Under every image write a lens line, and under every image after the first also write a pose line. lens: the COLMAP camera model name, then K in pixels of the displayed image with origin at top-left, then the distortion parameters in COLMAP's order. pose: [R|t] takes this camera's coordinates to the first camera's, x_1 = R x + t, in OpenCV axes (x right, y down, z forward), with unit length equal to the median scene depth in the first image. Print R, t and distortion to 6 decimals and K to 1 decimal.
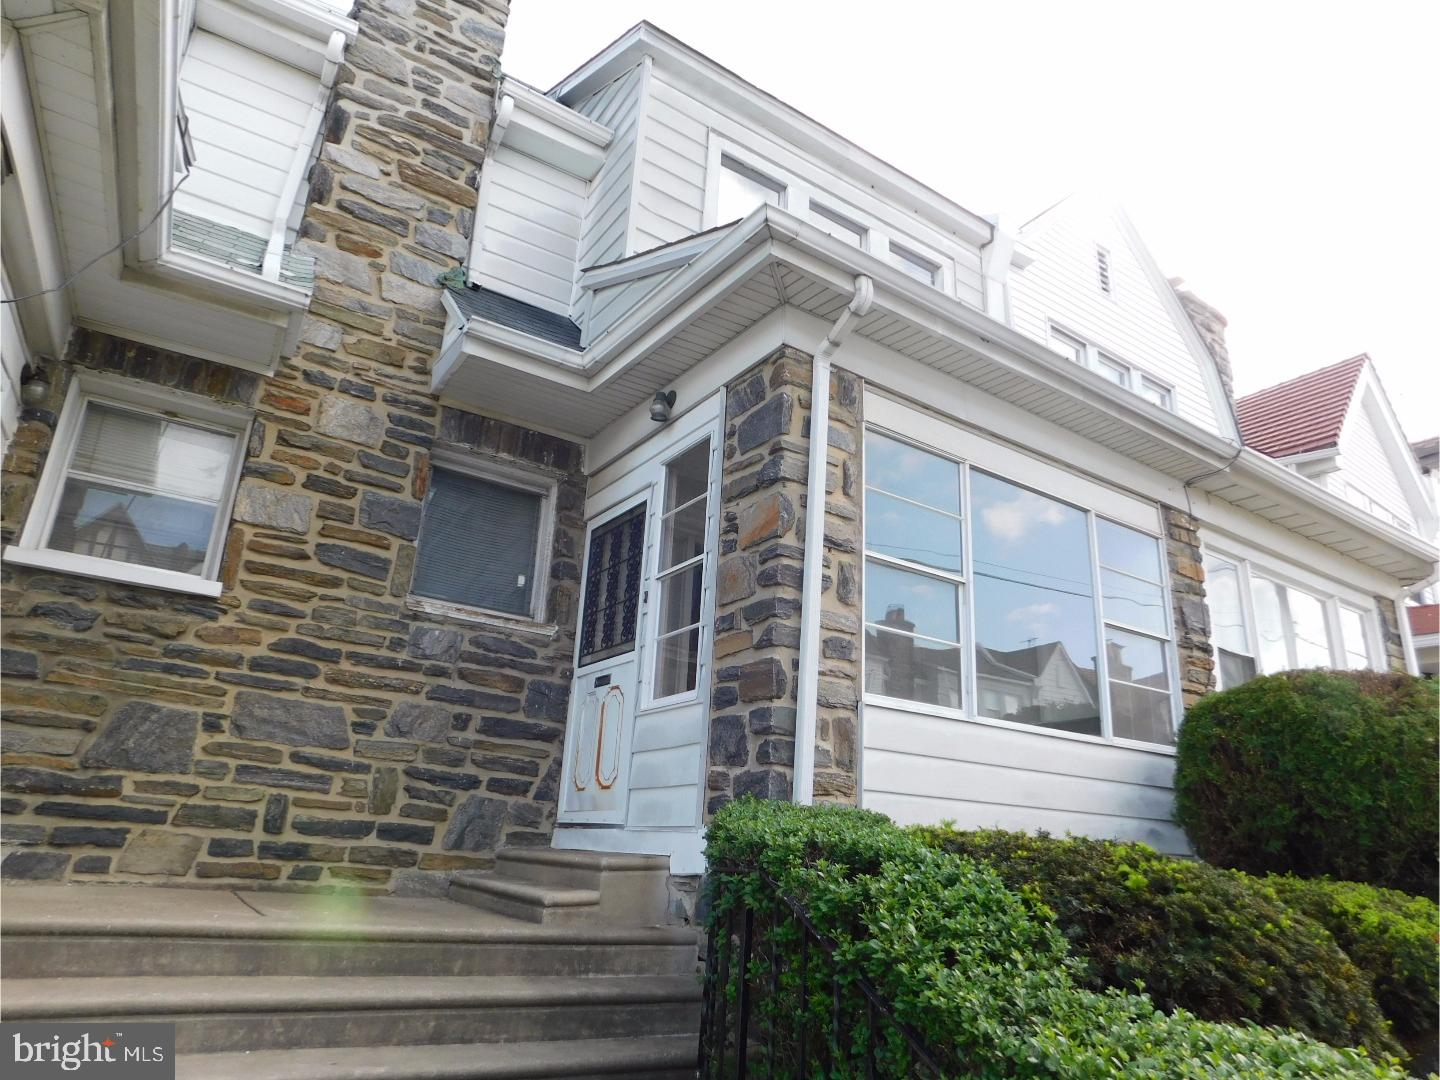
lens RADIAL K [[945.1, 0, 723.1], [0, 945.1, 538.2], [0, 0, 1]] dist [-0.048338, 0.028348]
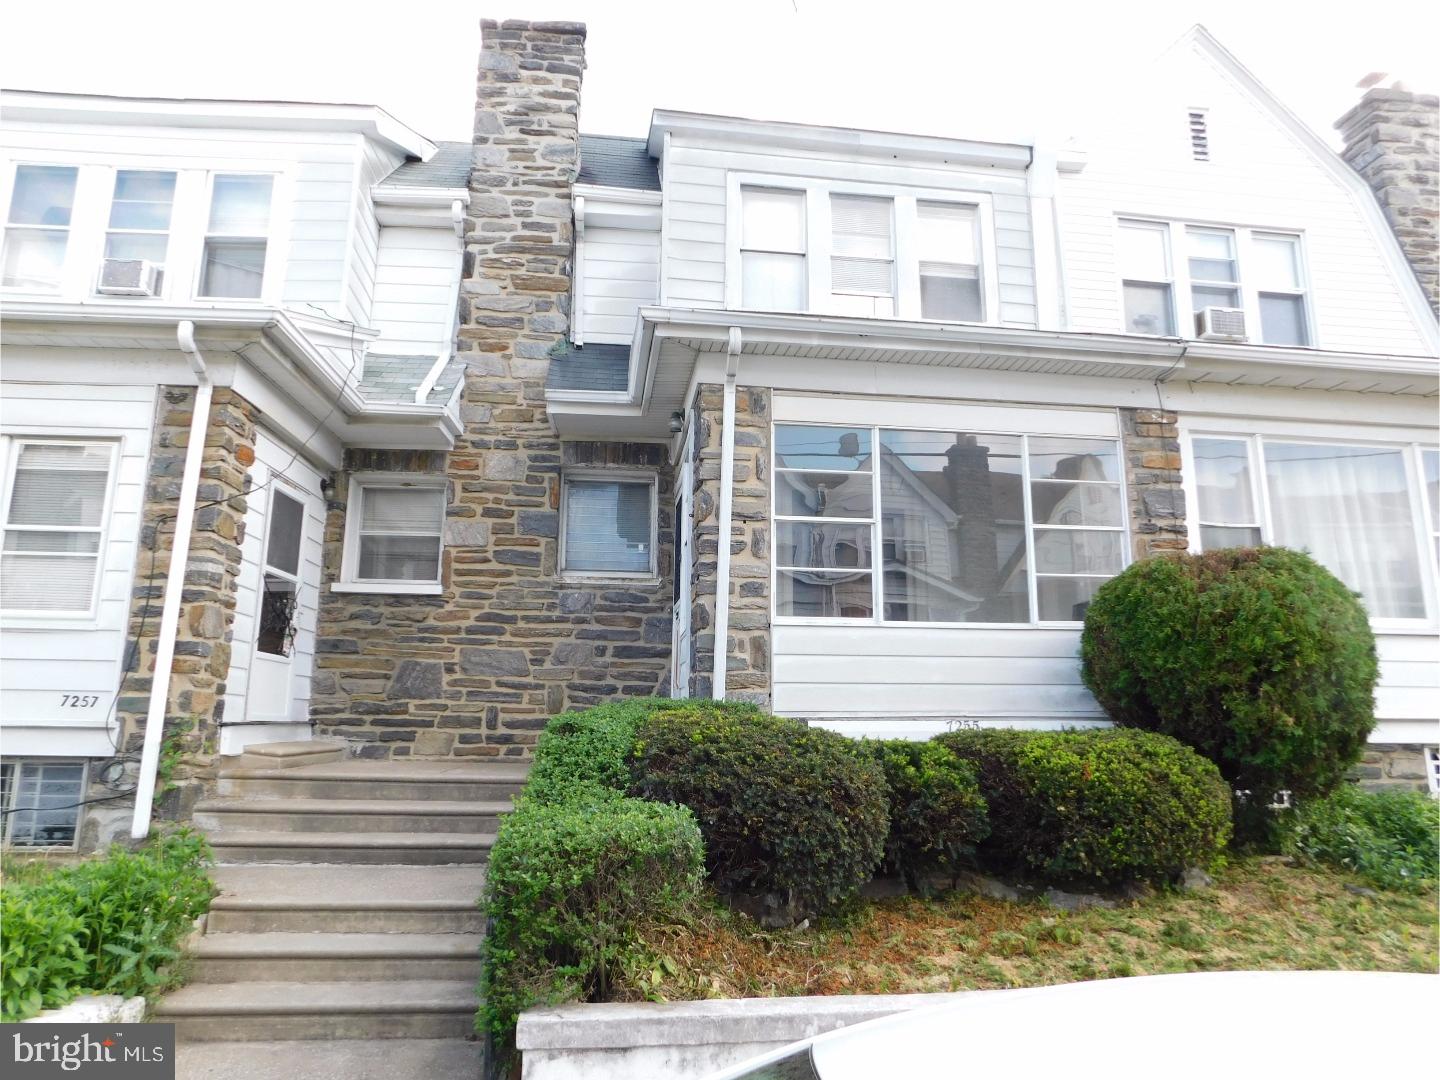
lens RADIAL K [[945.1, 0, 719.9], [0, 945.1, 537.9], [0, 0, 1]] dist [-0.048338, 0.028348]
pose [[0.894412, -0.131718, -0.427409, 0.597784], [0.182391, 0.979993, 0.079666, -0.073542], [0.408364, -0.149209, 0.900542, -0.278932]]
